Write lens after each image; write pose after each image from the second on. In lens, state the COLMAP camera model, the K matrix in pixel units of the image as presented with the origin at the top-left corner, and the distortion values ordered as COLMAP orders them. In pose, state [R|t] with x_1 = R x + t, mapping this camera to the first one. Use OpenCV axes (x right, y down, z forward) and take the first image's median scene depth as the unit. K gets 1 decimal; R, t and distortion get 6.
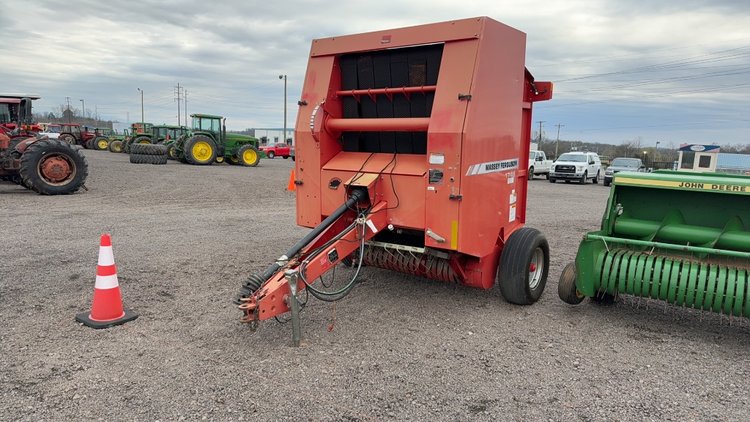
lens RADIAL K [[500.5, 0, 377.2], [0, 500.5, 209.8], [0, 0, 1]] dist [0.057718, -0.077369]
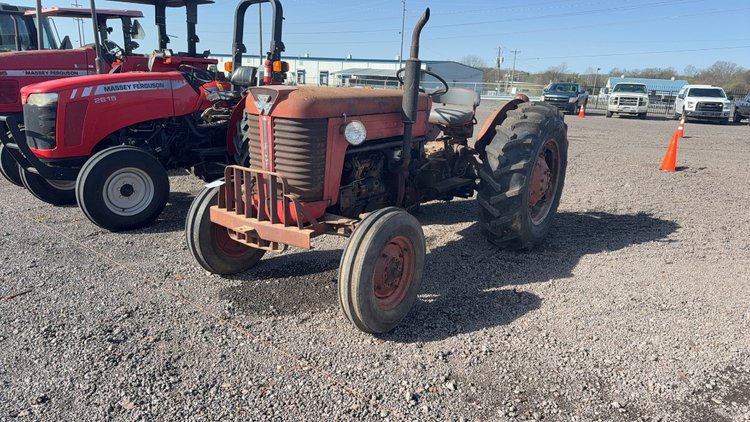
lens RADIAL K [[500.8, 0, 374.4], [0, 500.8, 214.7], [0, 0, 1]] dist [0.073584, -0.089299]
pose [[0.984618, -0.054190, 0.166106, -2.257922], [0.029280, 0.988419, 0.148899, -0.319167], [-0.172251, -0.141745, 0.974801, 1.756700]]
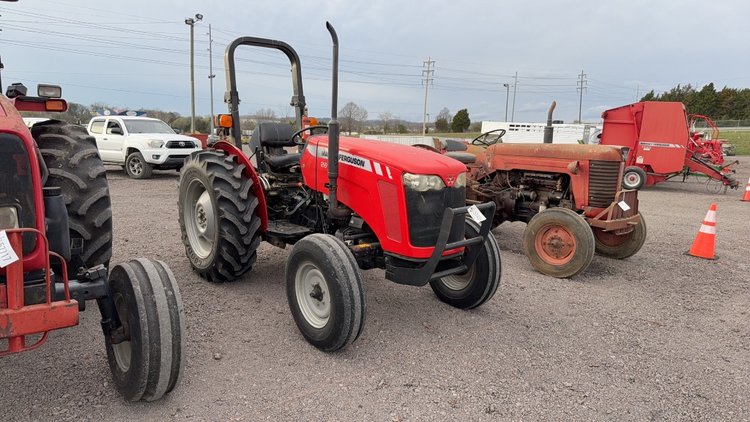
lens RADIAL K [[502.1, 0, 375.4], [0, 502.1, 217.0], [0, 0, 1]] dist [0.083345, -0.109237]
pose [[0.026113, -0.207084, 0.977975, -3.595991], [0.097231, 0.974196, 0.203688, -0.541981], [-0.994919, 0.089771, 0.045574, 3.054924]]
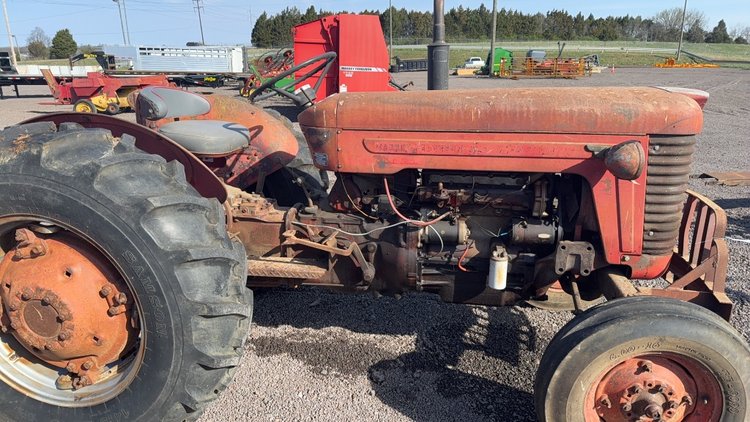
lens RADIAL K [[500.8, 0, 374.4], [0, 500.8, 214.7], [0, 0, 1]] dist [0.073584, -0.089299]
pose [[-0.619271, -0.266788, 0.738463, -2.491793], [0.078034, 0.914937, 0.395982, -0.502946], [-0.781290, 0.302846, -0.545775, 3.031682]]
